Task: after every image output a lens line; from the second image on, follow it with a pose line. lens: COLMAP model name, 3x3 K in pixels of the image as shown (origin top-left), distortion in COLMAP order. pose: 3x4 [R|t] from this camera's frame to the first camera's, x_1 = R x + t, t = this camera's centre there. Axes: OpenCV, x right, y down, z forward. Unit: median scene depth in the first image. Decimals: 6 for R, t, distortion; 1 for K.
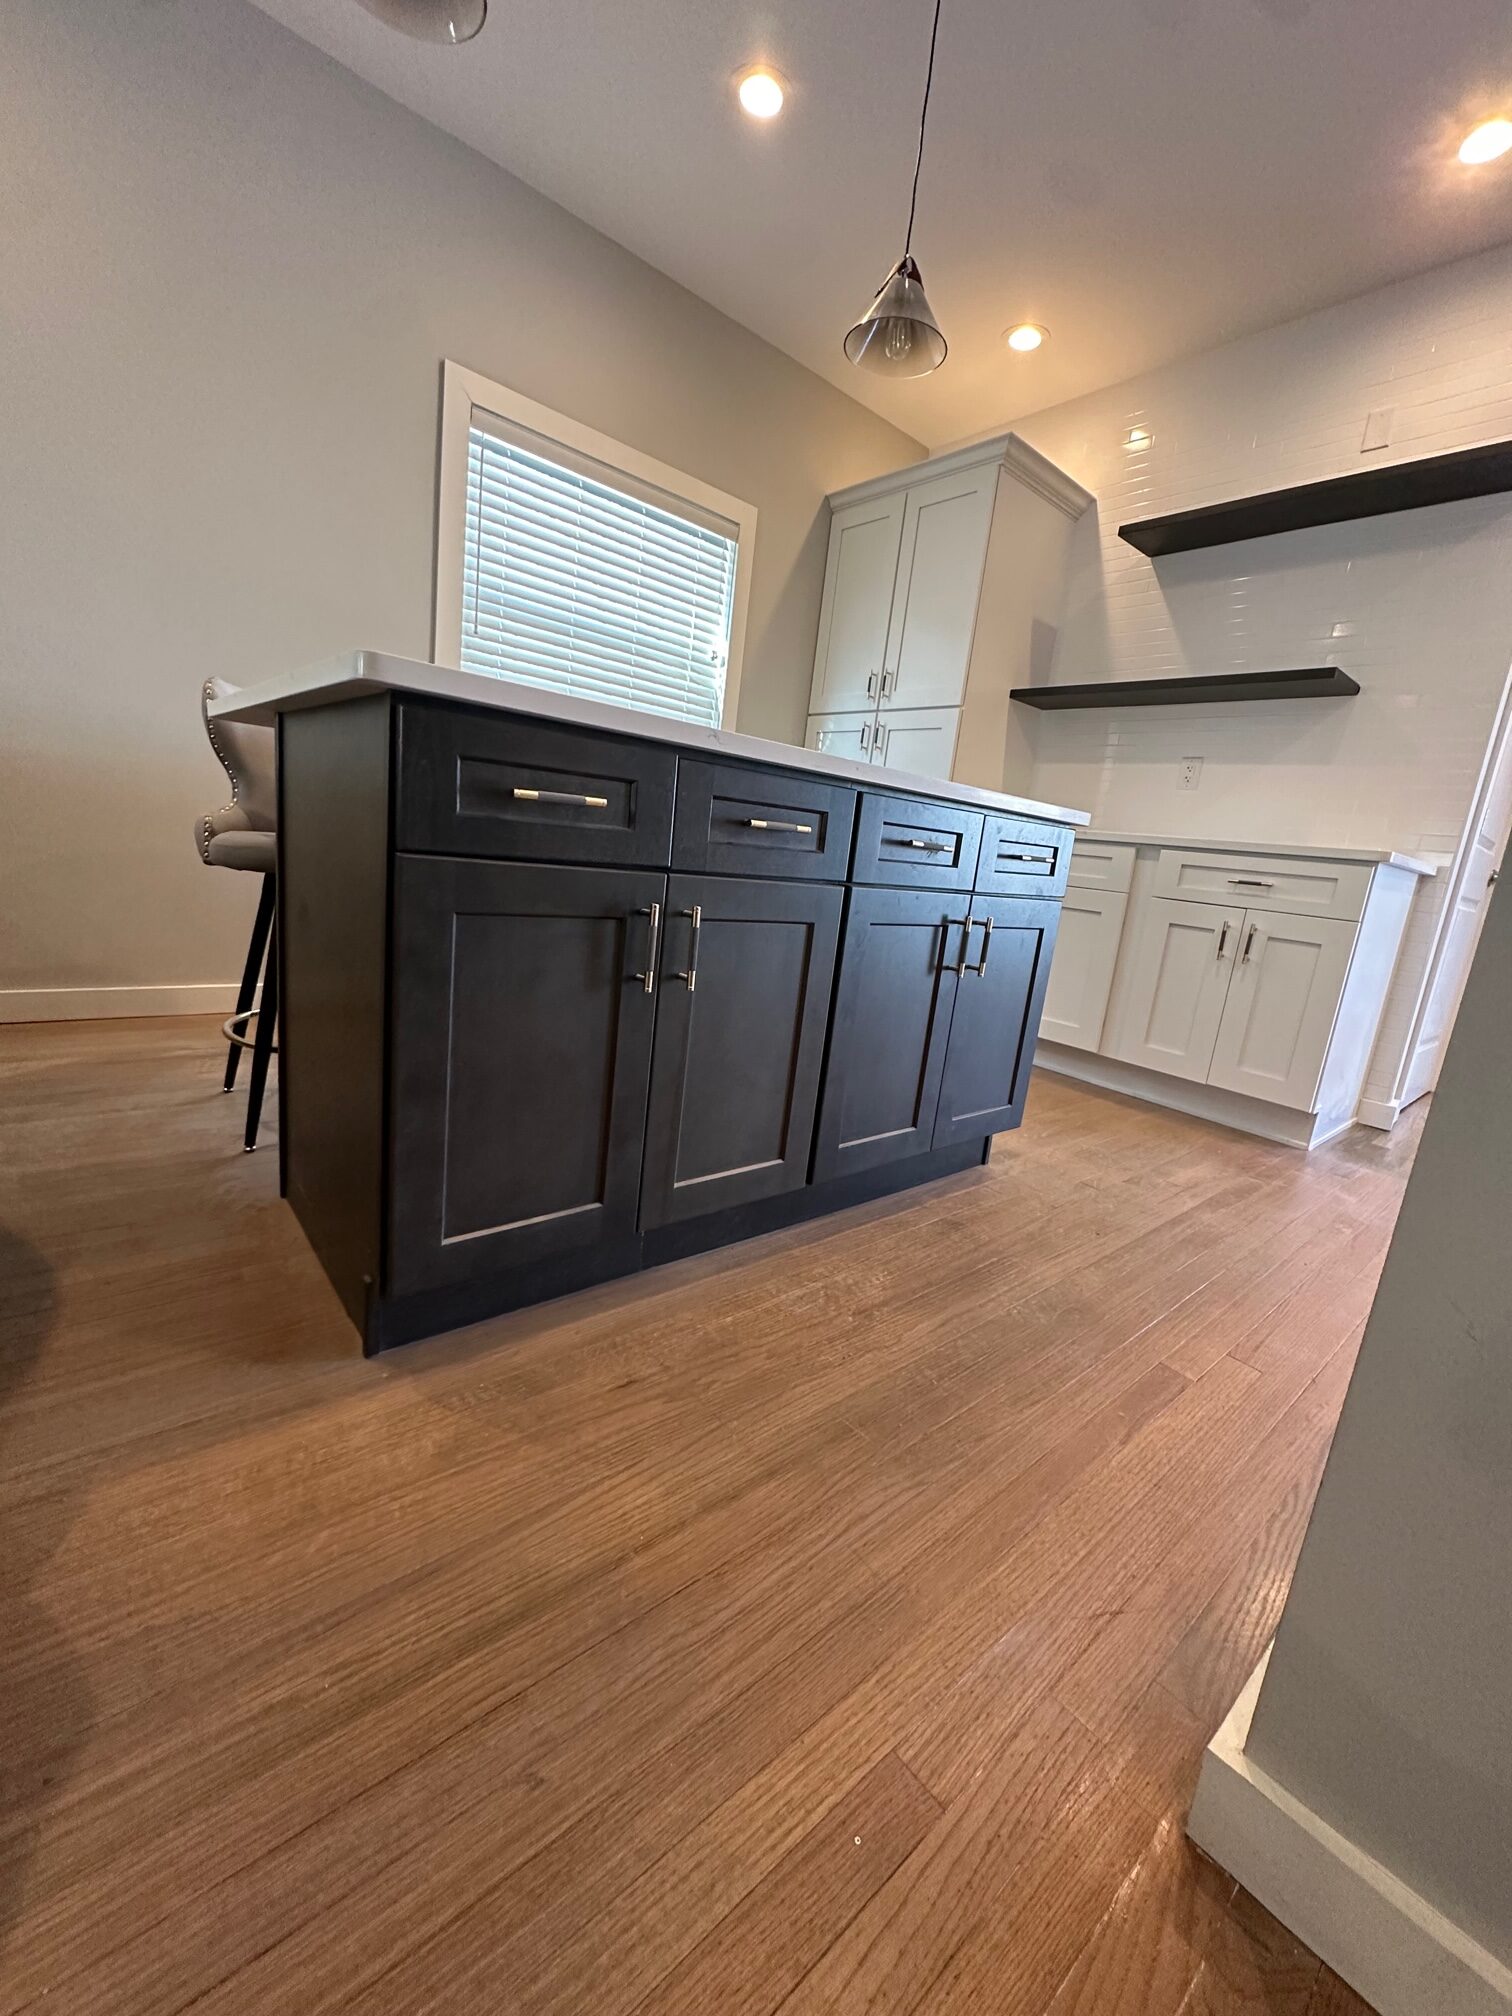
lens RADIAL K [[805.6, 0, 756.0], [0, 805.6, 1008.0], [0, 0, 1]] dist [-0.000309, -0.000025]
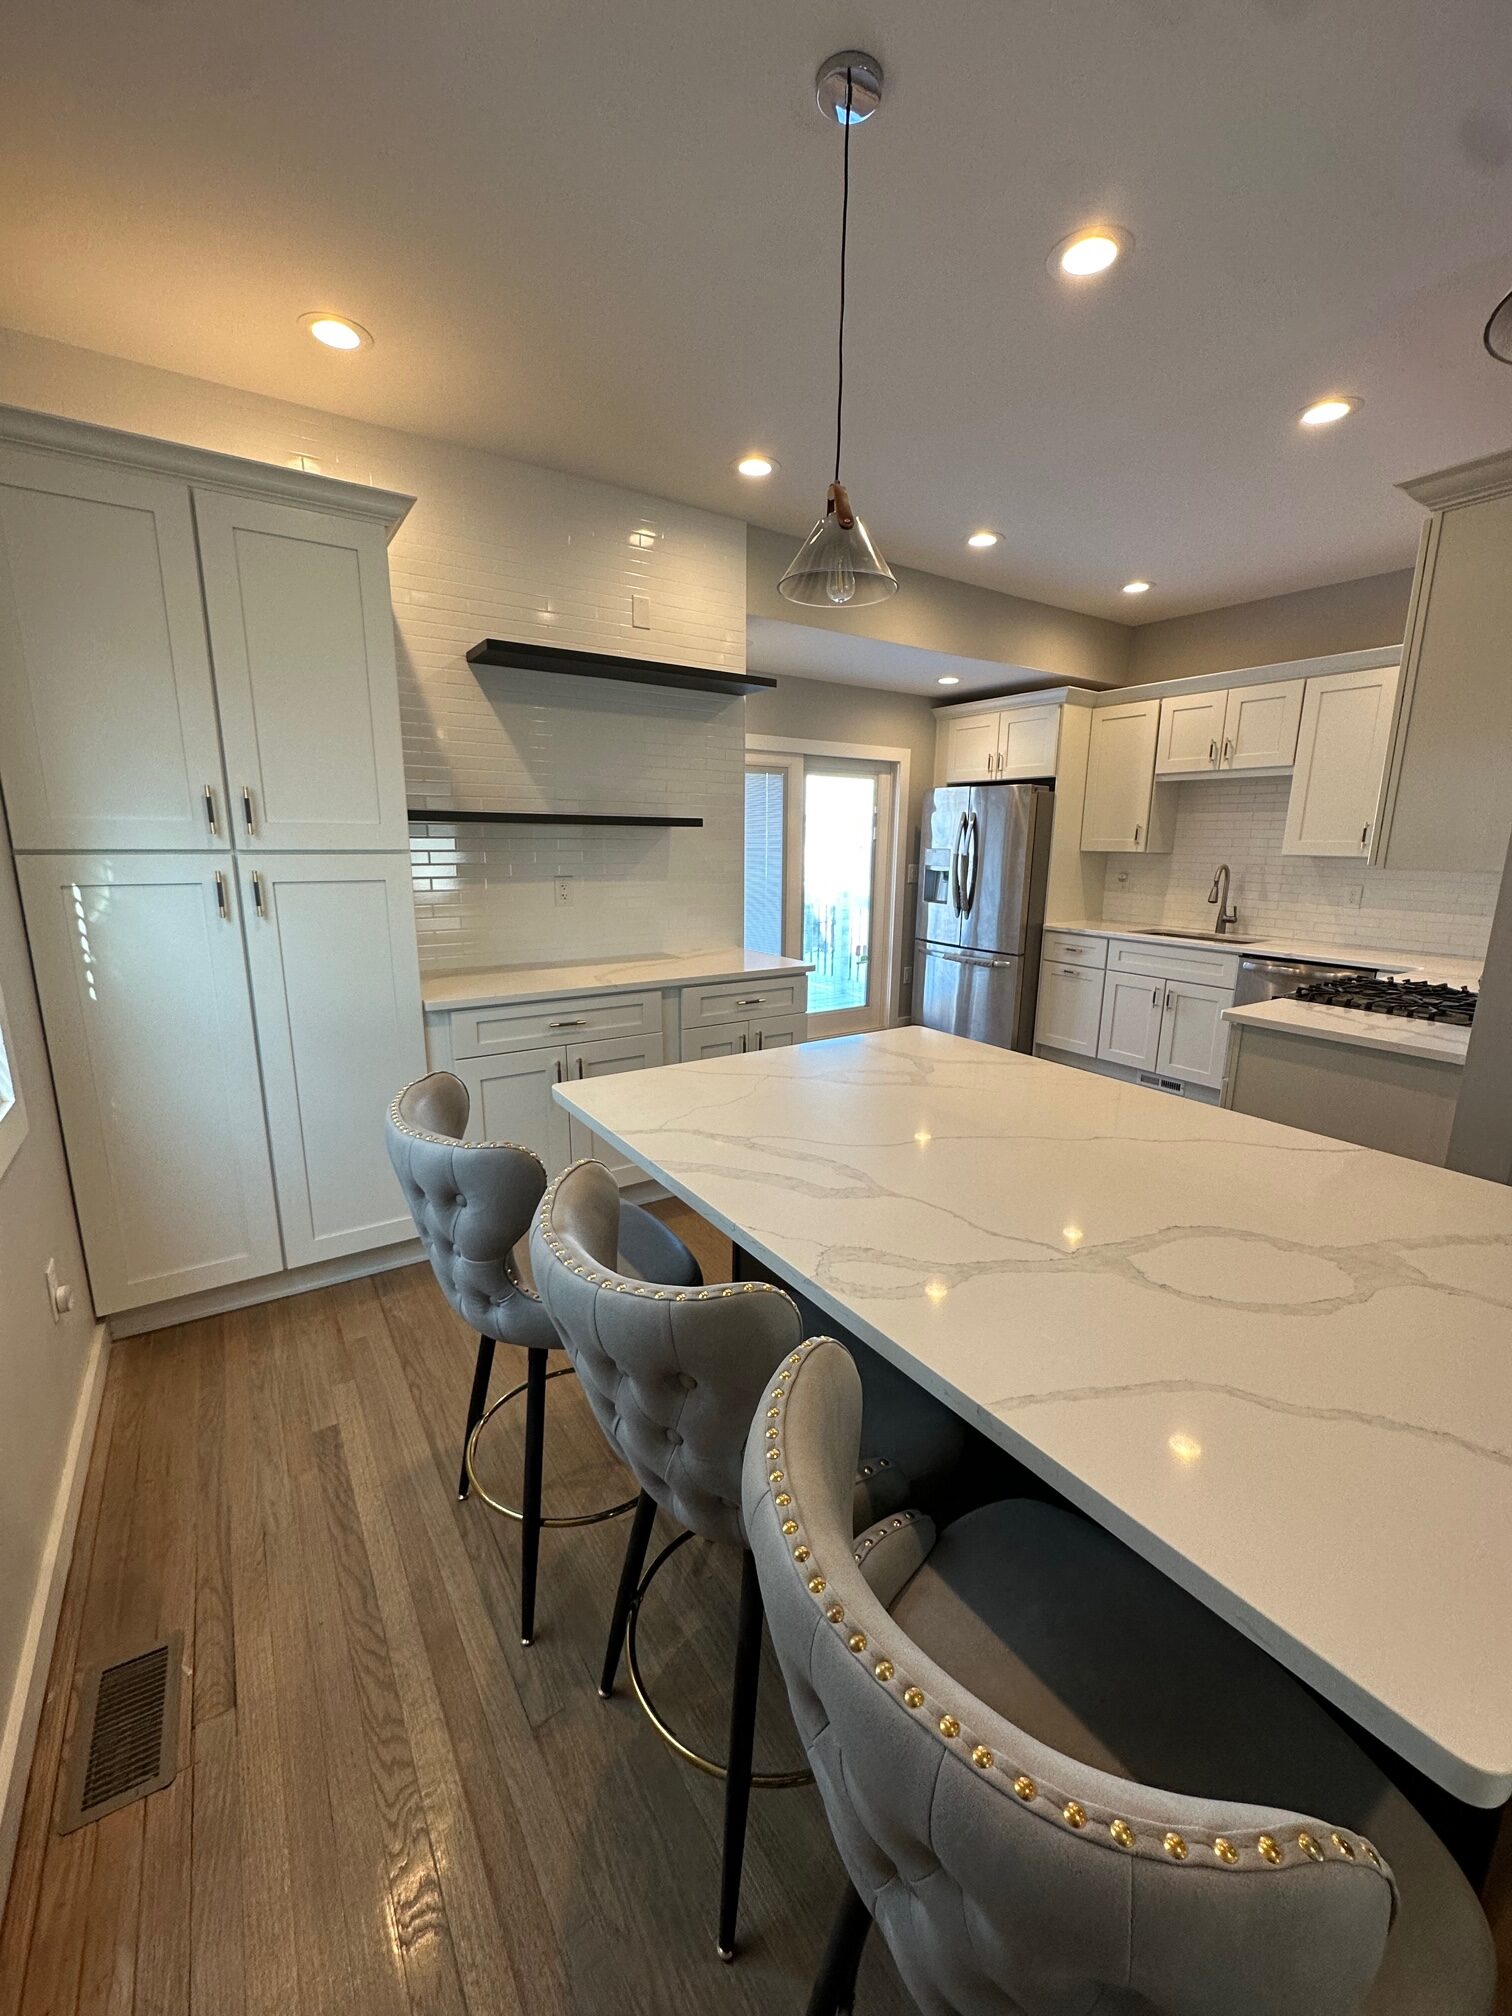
lens RADIAL K [[805.6, 0, 756.0], [0, 805.6, 1008.0], [0, 0, 1]] dist [-0.000309, -0.000025]
pose [[0.122949, -0.312474, 0.941936, -0.454394], [0.203877, 0.936845, 0.284174, -0.390632], [-0.971245, 0.157100, 0.178891, 0.589435]]
